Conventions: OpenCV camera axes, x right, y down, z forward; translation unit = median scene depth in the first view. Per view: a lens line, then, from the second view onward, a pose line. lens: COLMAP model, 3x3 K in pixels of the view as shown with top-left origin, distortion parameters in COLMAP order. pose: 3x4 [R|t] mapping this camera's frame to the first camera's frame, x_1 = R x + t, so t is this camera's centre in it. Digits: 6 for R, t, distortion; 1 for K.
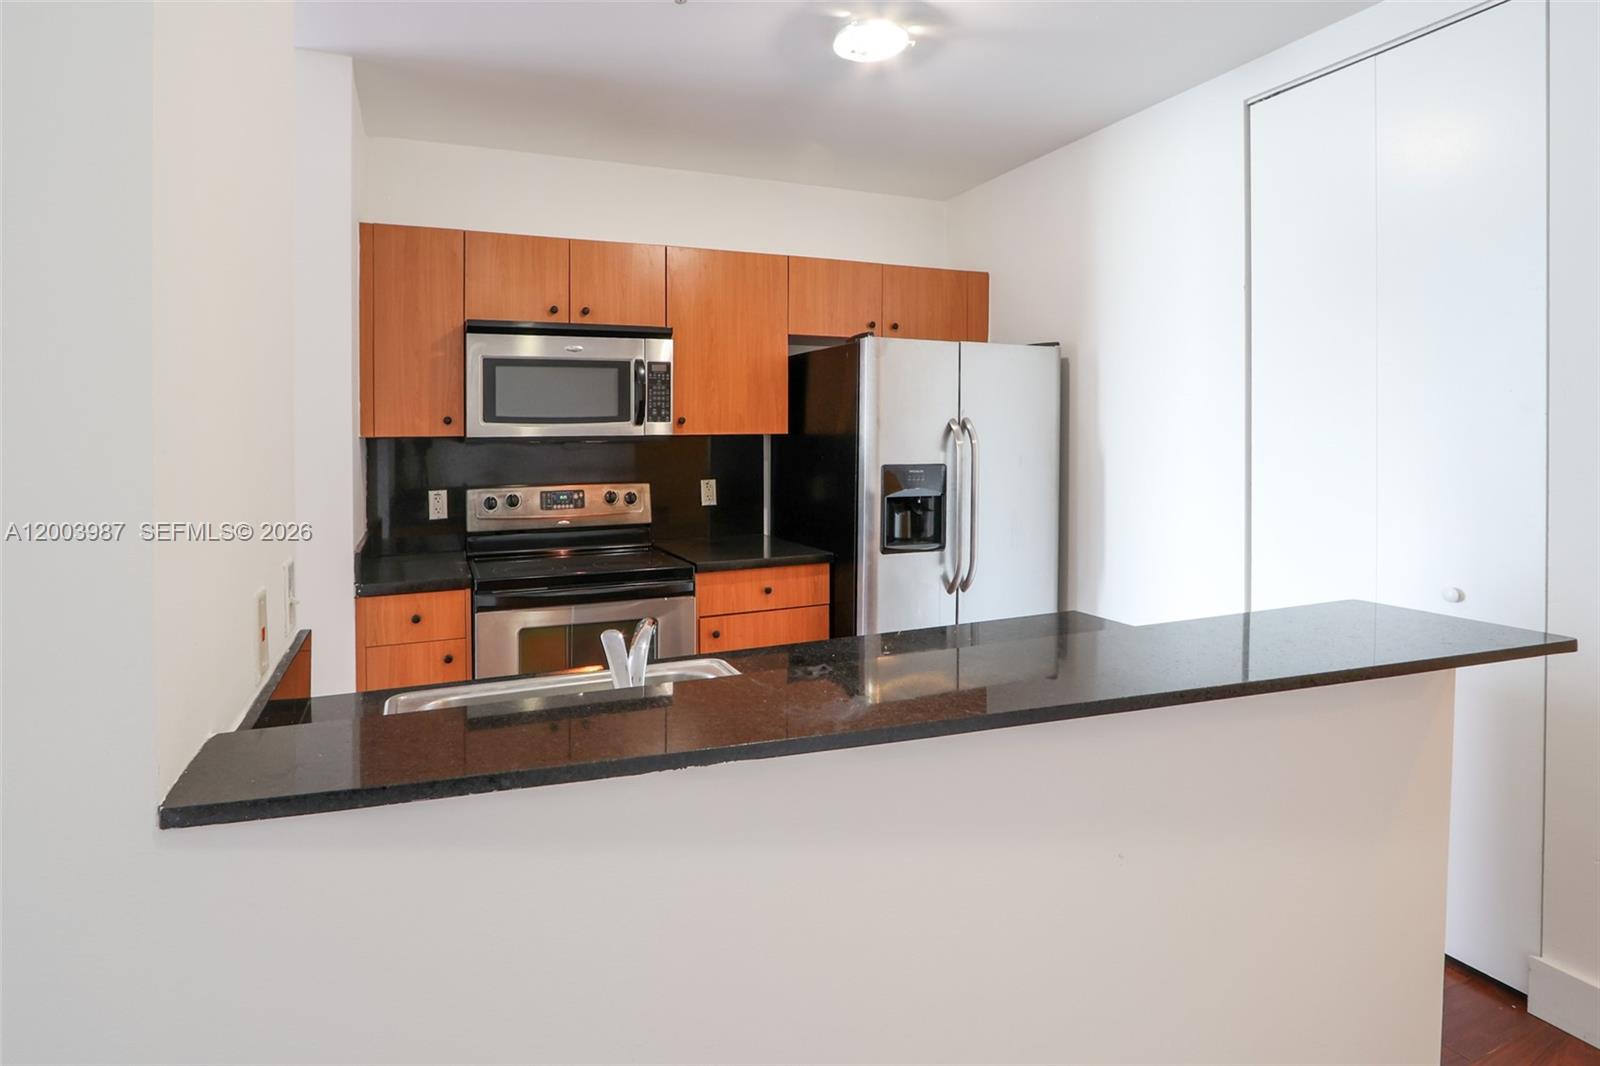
lens RADIAL K [[738.3, 0, 728.2], [0, 738.3, 458.8], [0, 0, 1]] dist [-0.015755, 0.000003]
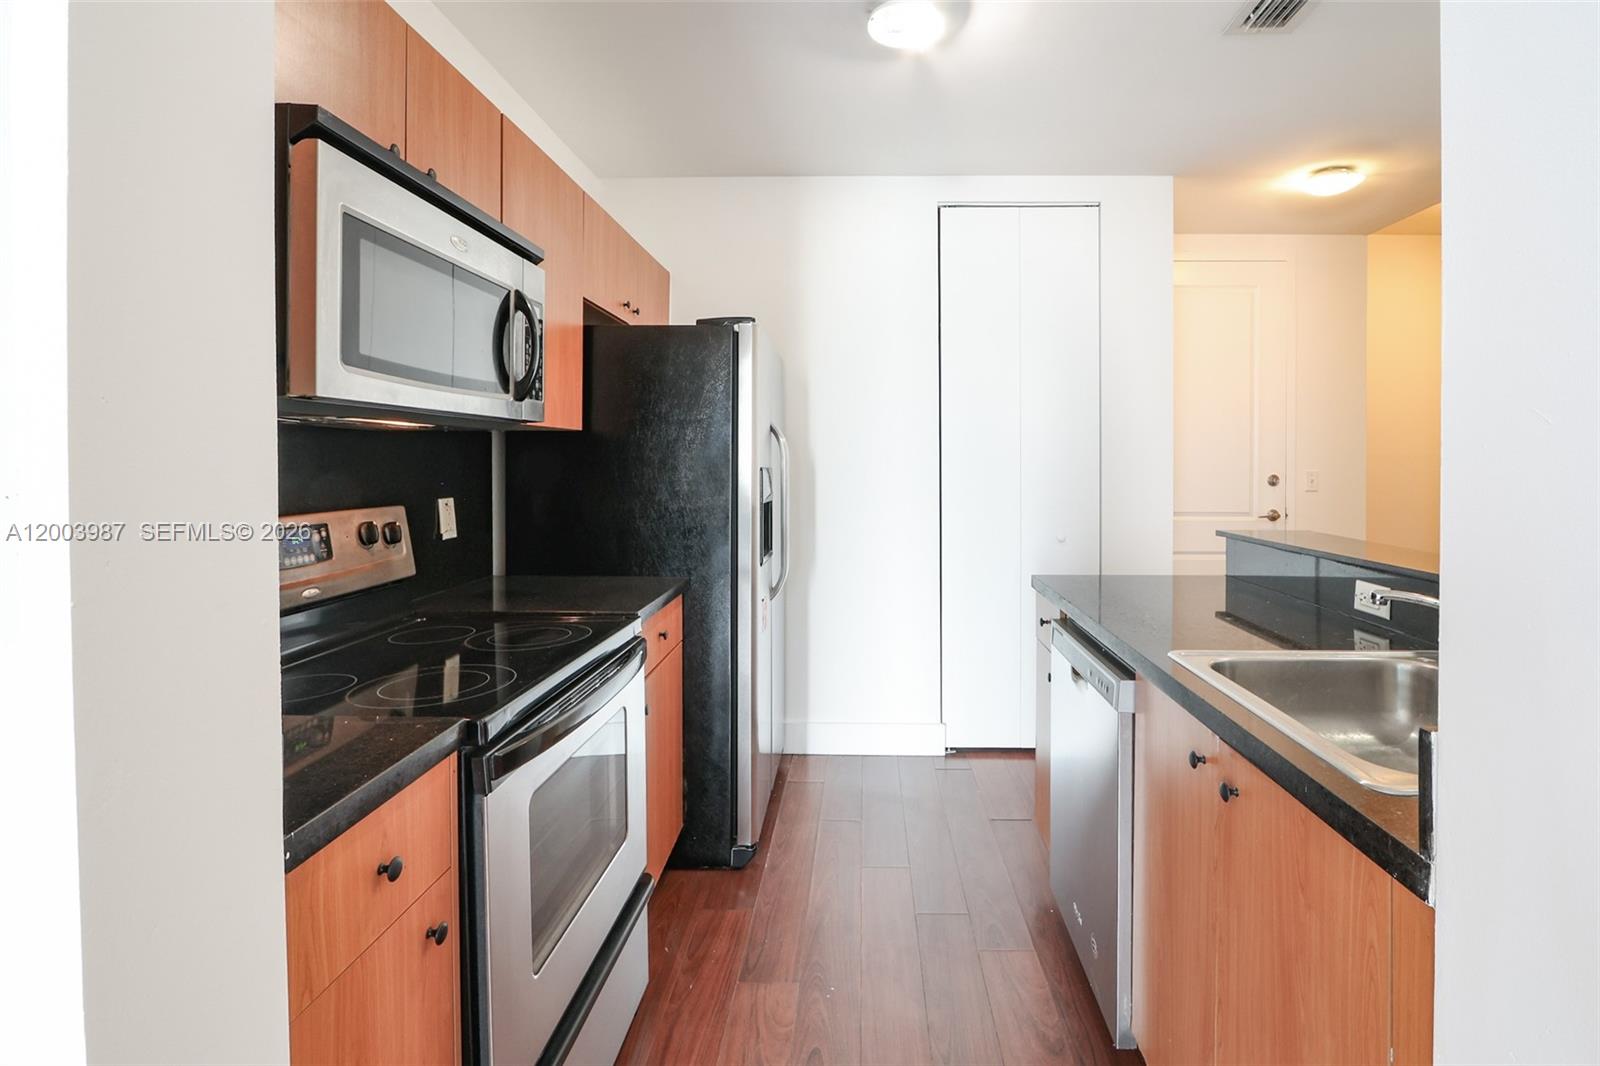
lens RADIAL K [[753.0, 0, 830.6], [0, 753.0, 471.8], [0, 0, 1]] dist [0.002661, -0.000140]
pose [[0.414627, -0.004823, 0.909979, -0.556474], [0.018863, 0.999817, -0.003295, 0.016943], [-0.909796, 0.018531, 0.414642, 0.514724]]
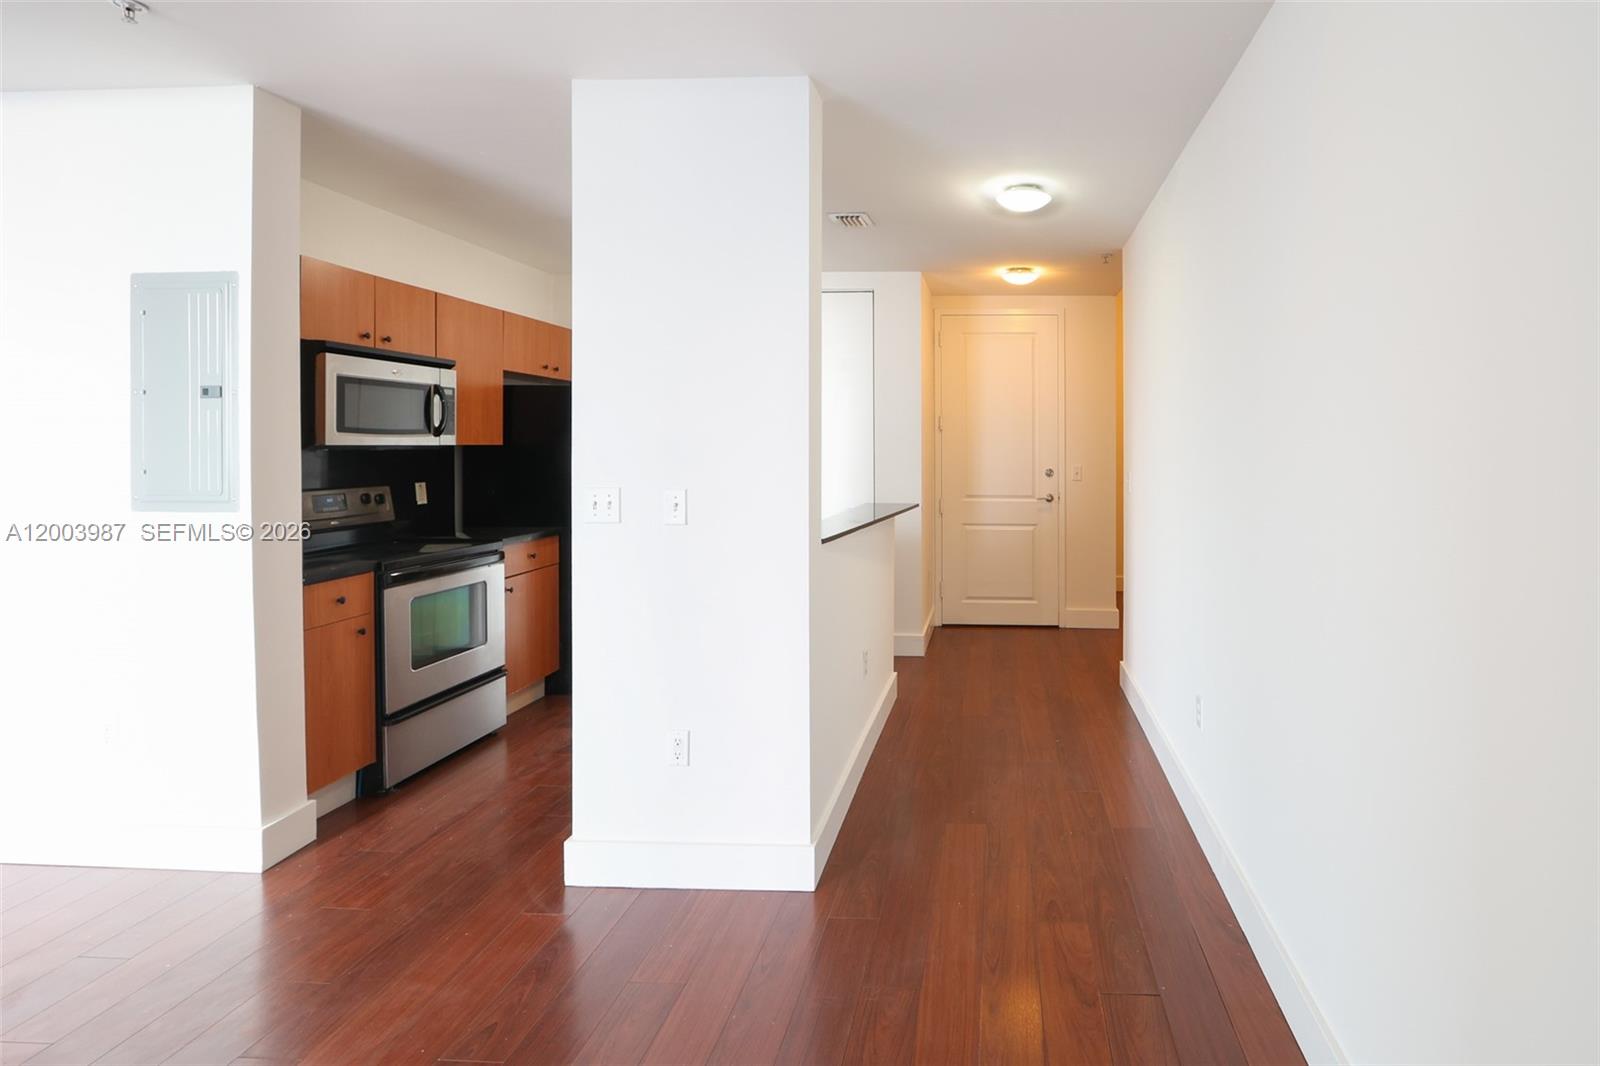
lens RADIAL K [[767.5, 0, 900.7], [0, 767.5, 460.5], [0, 0, 1]] dist [0.018812, 0.000342]
pose [[0.460114, -0.005391, 0.887844, -0.906890], [0.015486, 0.999878, -0.001954, 0.009143], [-0.887725, 0.014648, 0.460141, -0.296538]]
